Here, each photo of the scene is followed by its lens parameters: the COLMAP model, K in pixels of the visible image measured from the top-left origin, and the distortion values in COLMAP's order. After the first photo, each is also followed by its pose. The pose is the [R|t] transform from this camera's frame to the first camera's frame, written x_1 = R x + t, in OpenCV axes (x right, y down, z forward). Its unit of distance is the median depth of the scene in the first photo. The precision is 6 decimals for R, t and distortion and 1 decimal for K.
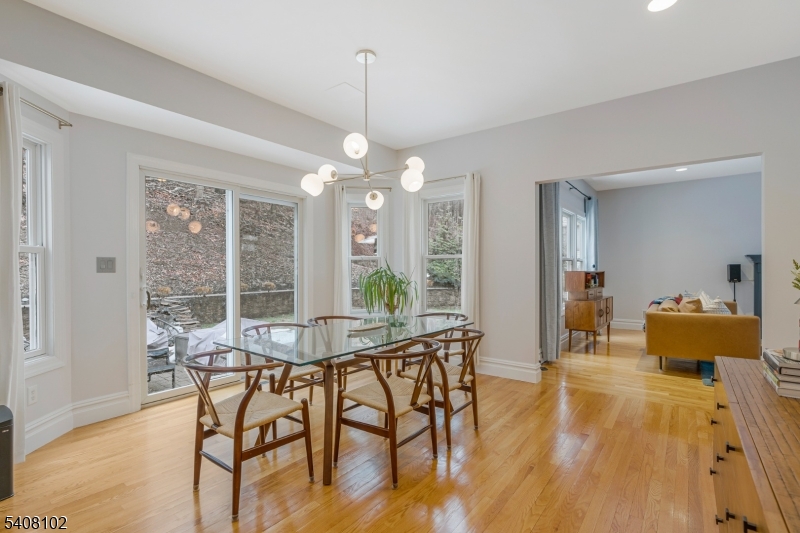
lens RADIAL K [[385.2, 0, 398.4], [0, 385.2, 268.7], [0, 0, 1]] dist [-0.000158, 0.000420]
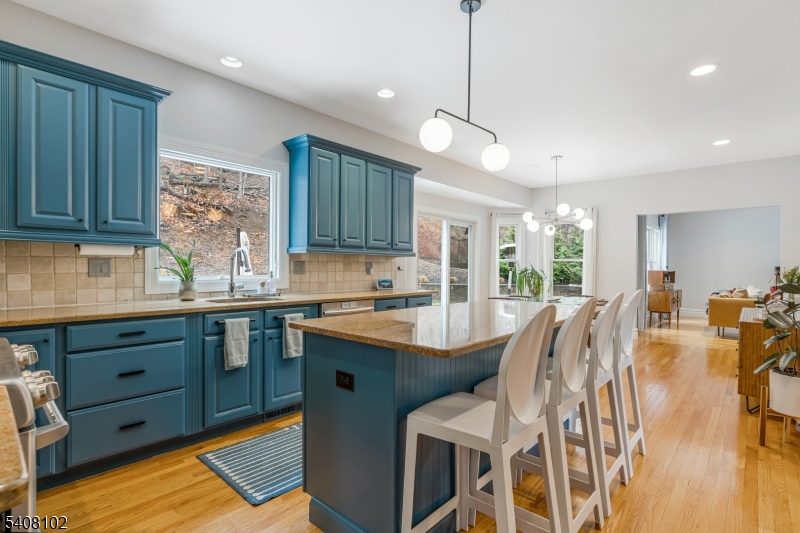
lens RADIAL K [[385.2, 0, 399.8], [0, 385.2, 271.3], [0, 0, 1]] dist [-0.000158, 0.000420]
pose [[0.995154, 0.007961, -0.098010, -0.348159], [-0.006690, 0.999889, 0.013299, -0.004302], [0.098105, -0.012579, 0.995097, -0.520214]]
